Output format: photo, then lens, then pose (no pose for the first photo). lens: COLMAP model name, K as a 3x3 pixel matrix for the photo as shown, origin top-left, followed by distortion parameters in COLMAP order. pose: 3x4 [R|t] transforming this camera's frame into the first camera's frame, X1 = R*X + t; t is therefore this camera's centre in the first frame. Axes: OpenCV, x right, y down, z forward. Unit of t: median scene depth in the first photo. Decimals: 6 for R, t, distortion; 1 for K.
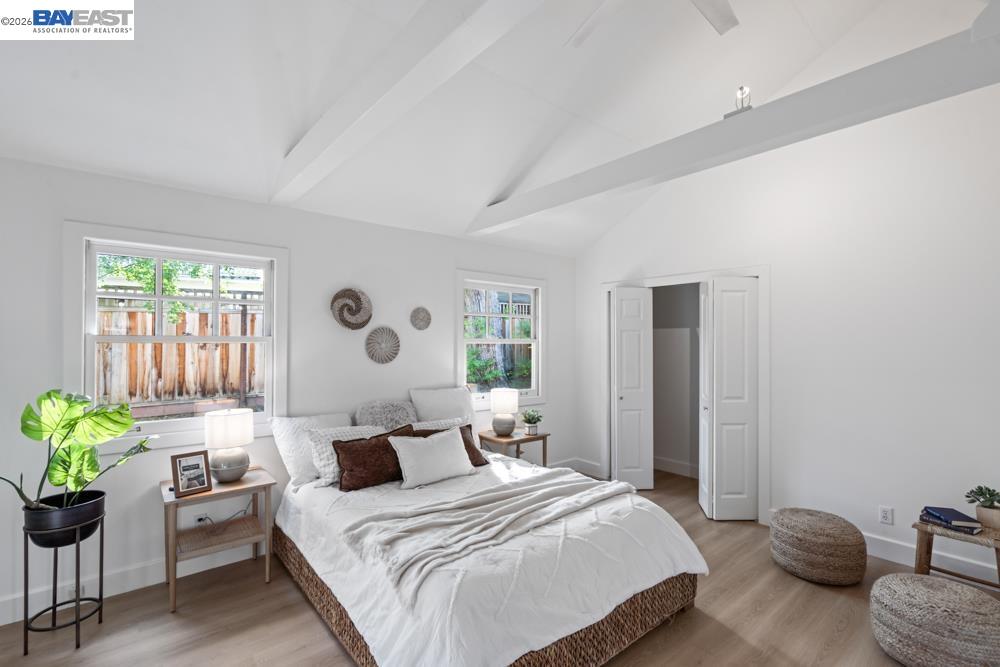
lens RADIAL K [[463.6, 0, 499.2], [0, 463.6, 339.9], [0, 0, 1]] dist [-0.007249, 0.001171]
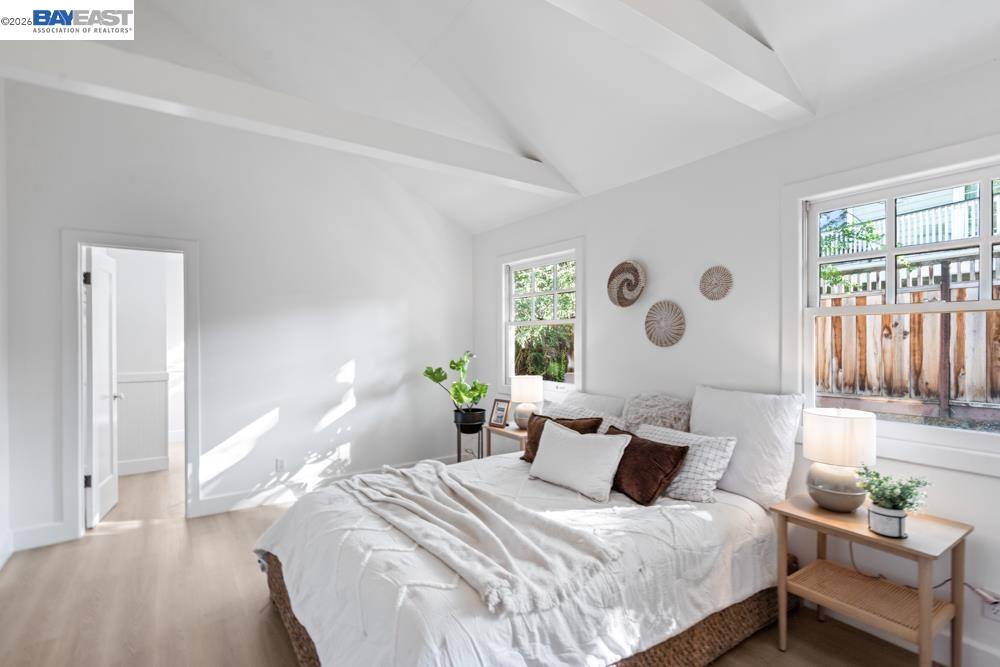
lens RADIAL K [[463.6, 0, 473.3], [0, 463.6, 334.9], [0, 0, 1]] dist [-0.007249, 0.001171]
pose [[-0.109546, -0.004655, -0.993971, 0.539831], [0.005137, 0.999973, -0.005249, 0.031163], [0.993968, -0.005681, -0.109519, 0.720760]]
